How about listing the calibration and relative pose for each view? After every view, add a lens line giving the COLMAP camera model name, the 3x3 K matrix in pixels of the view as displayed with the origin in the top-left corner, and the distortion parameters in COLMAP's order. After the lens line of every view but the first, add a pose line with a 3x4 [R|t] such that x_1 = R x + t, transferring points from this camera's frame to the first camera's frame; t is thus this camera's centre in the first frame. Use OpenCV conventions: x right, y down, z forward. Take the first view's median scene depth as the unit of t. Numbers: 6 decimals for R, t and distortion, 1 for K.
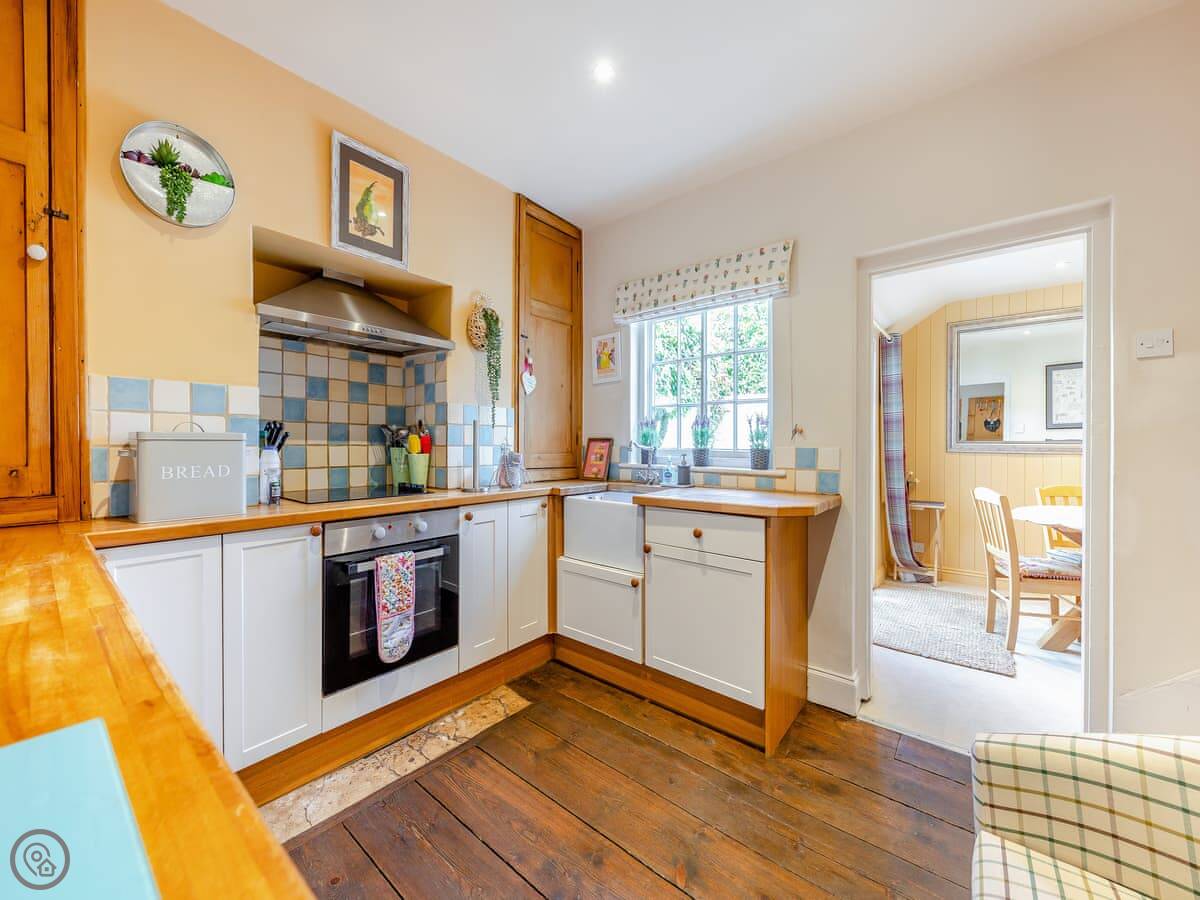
lens RADIAL K [[474.7, 0, 604.5], [0, 474.7, 446.4], [0, 0, 1]] dist [0.001249, -0.000272]
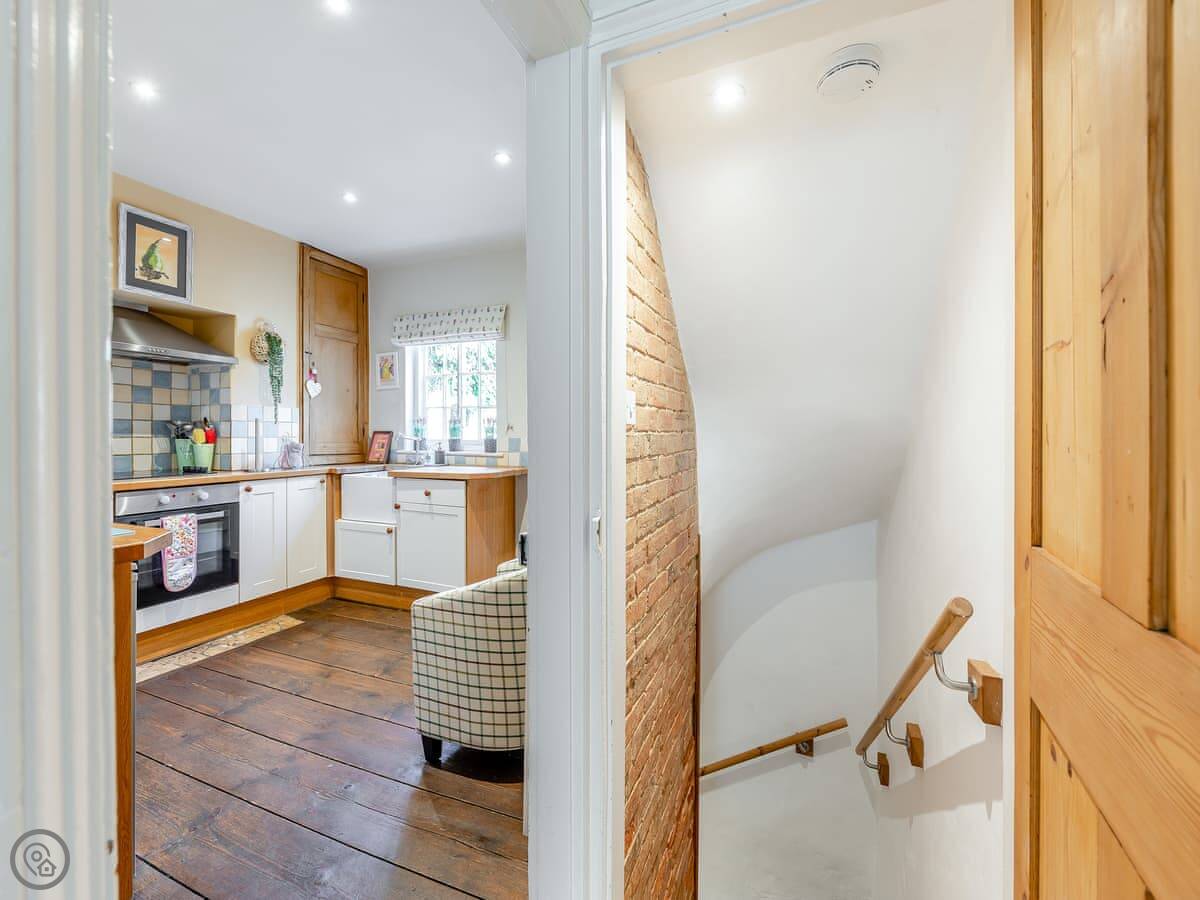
lens RADIAL K [[477.1, 0, 653.4], [0, 477.1, 436.0], [0, 0, 1]] dist [0.014619, -0.008325]
pose [[0.938029, -0.001852, 0.346551, 0.302401], [0.001585, 0.999998, 0.001053, -0.005289], [-0.346552, -0.000439, 0.938031, -0.644951]]
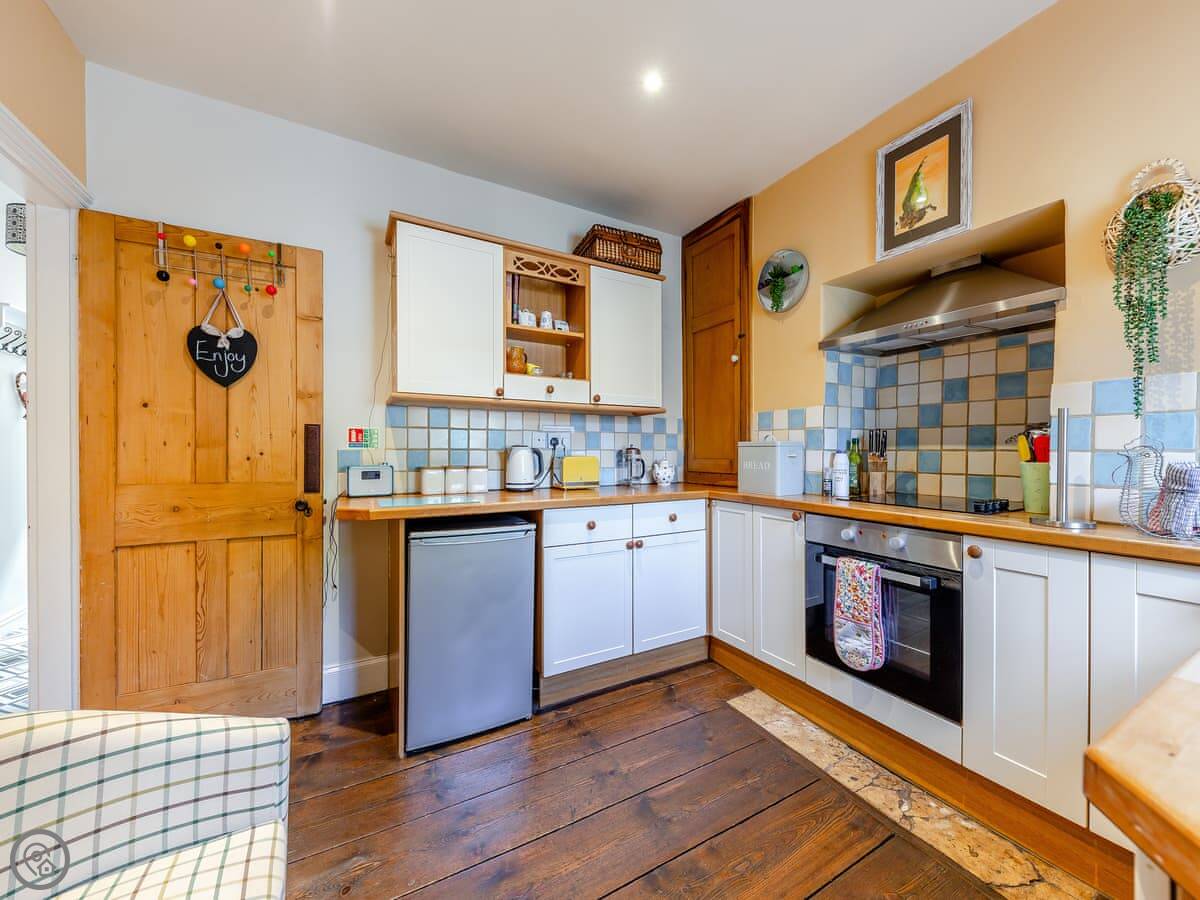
lens RADIAL K [[445.3, 0, 594.3], [0, 445.3, 454.5], [0, 0, 1]] dist [0.000185, -0.000123]
pose [[-0.401090, 0.005078, -0.916025, 0.482478], [-0.007834, 0.999929, 0.008973, 0.003258], [0.916005, 0.010775, -0.401022, 0.678026]]
